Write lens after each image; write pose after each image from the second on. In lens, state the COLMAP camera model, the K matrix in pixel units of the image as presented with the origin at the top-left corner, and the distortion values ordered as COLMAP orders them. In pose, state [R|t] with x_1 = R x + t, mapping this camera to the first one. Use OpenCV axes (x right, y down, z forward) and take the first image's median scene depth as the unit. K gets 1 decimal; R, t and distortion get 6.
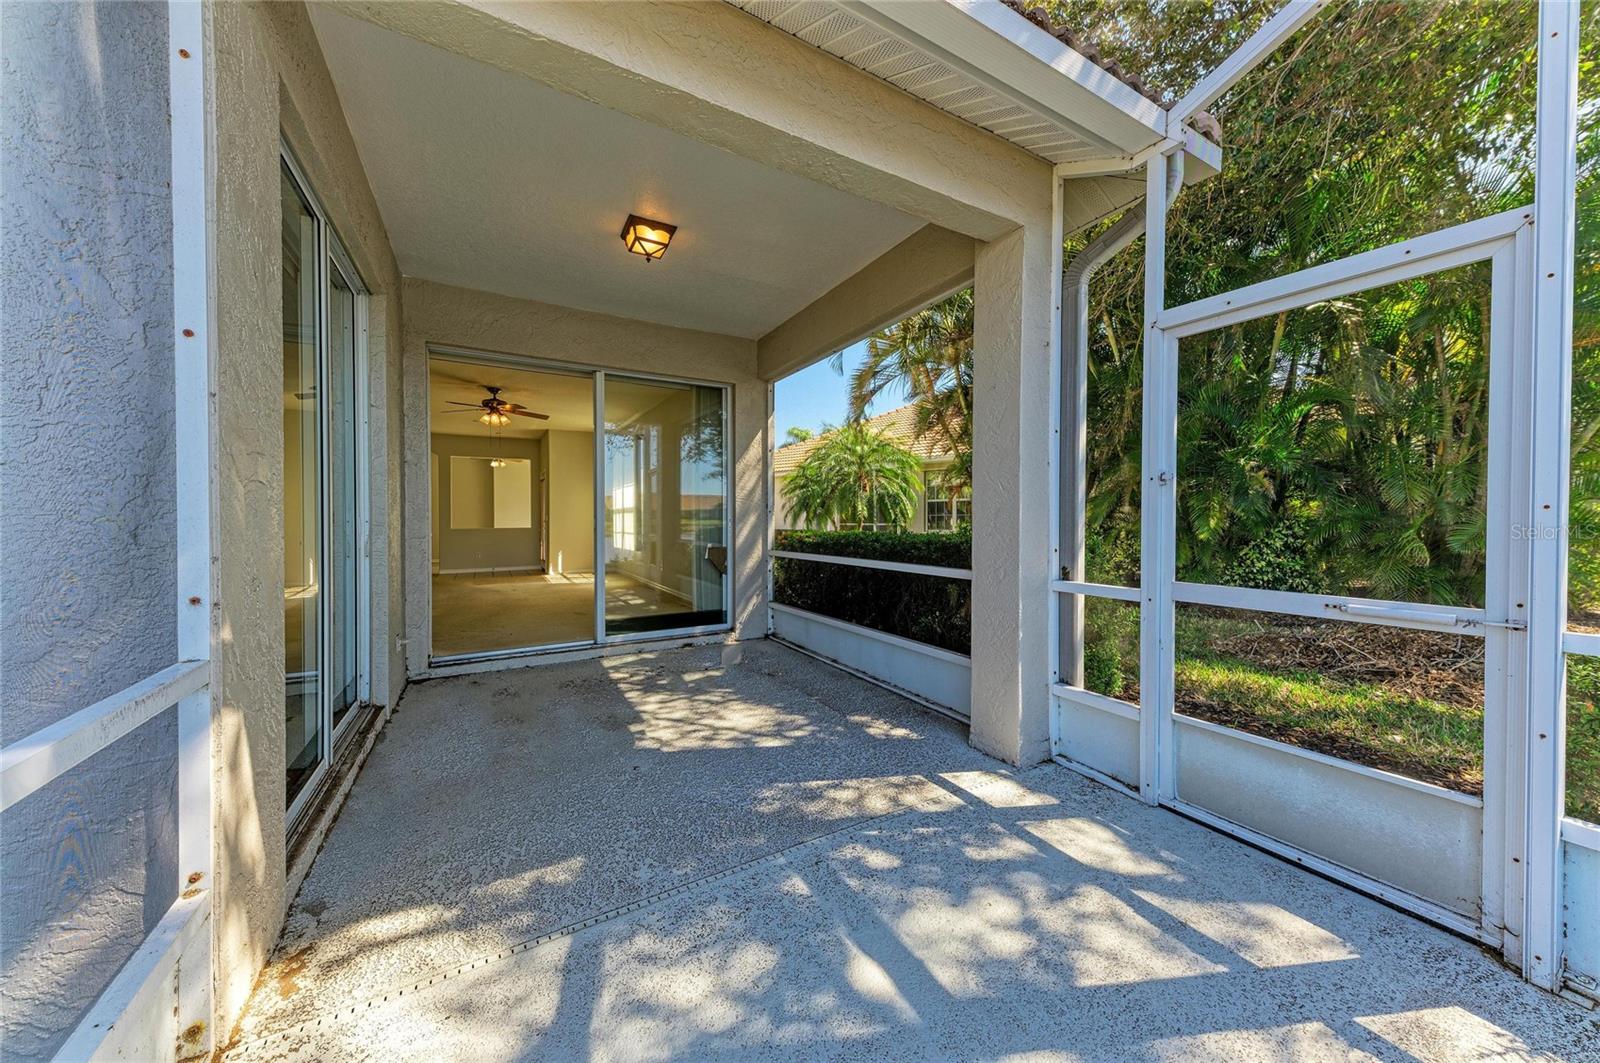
lens RADIAL K [[541.2, 0, 798.4], [0, 541.2, 524.3], [0, 0, 1]] dist [0.000078, -0.000023]
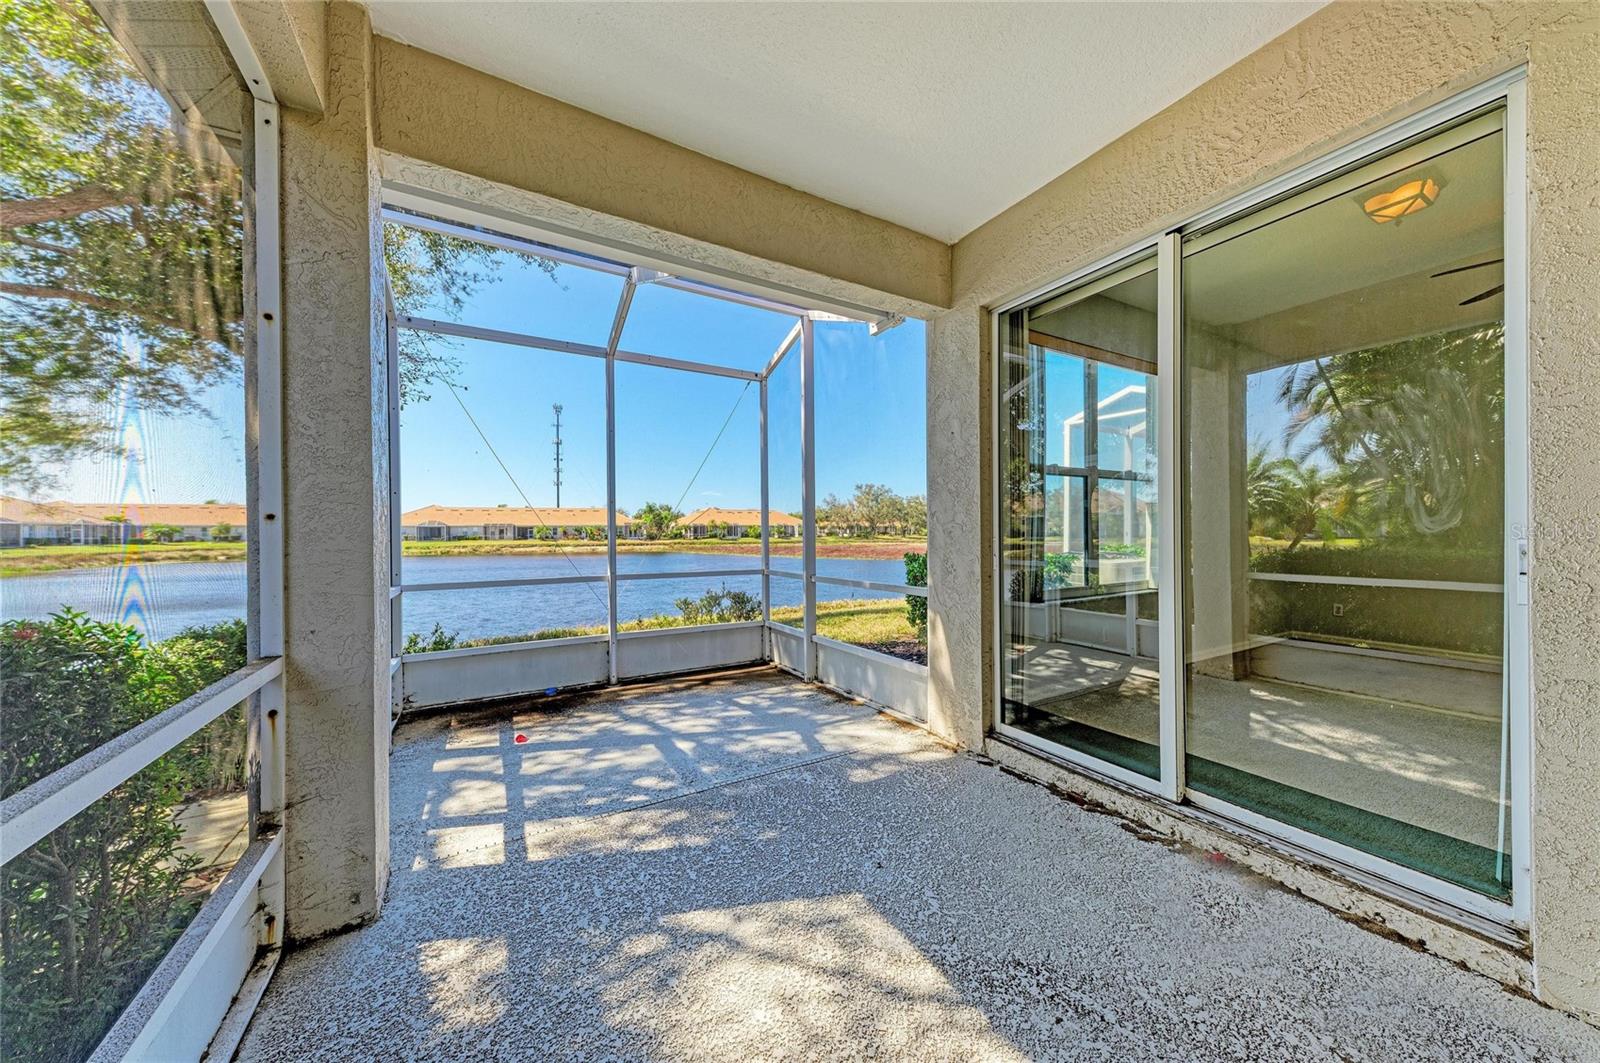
lens RADIAL K [[541.2, 0, 800.9], [0, 541.2, 537.3], [0, 0, 1]] dist [0.000078, -0.000023]
pose [[-0.999812, 0.014091, -0.013312, -0.252856], [0.013924, 0.999825, 0.012499, -0.046906], [0.013486, 0.012311, -0.999833, 2.461946]]
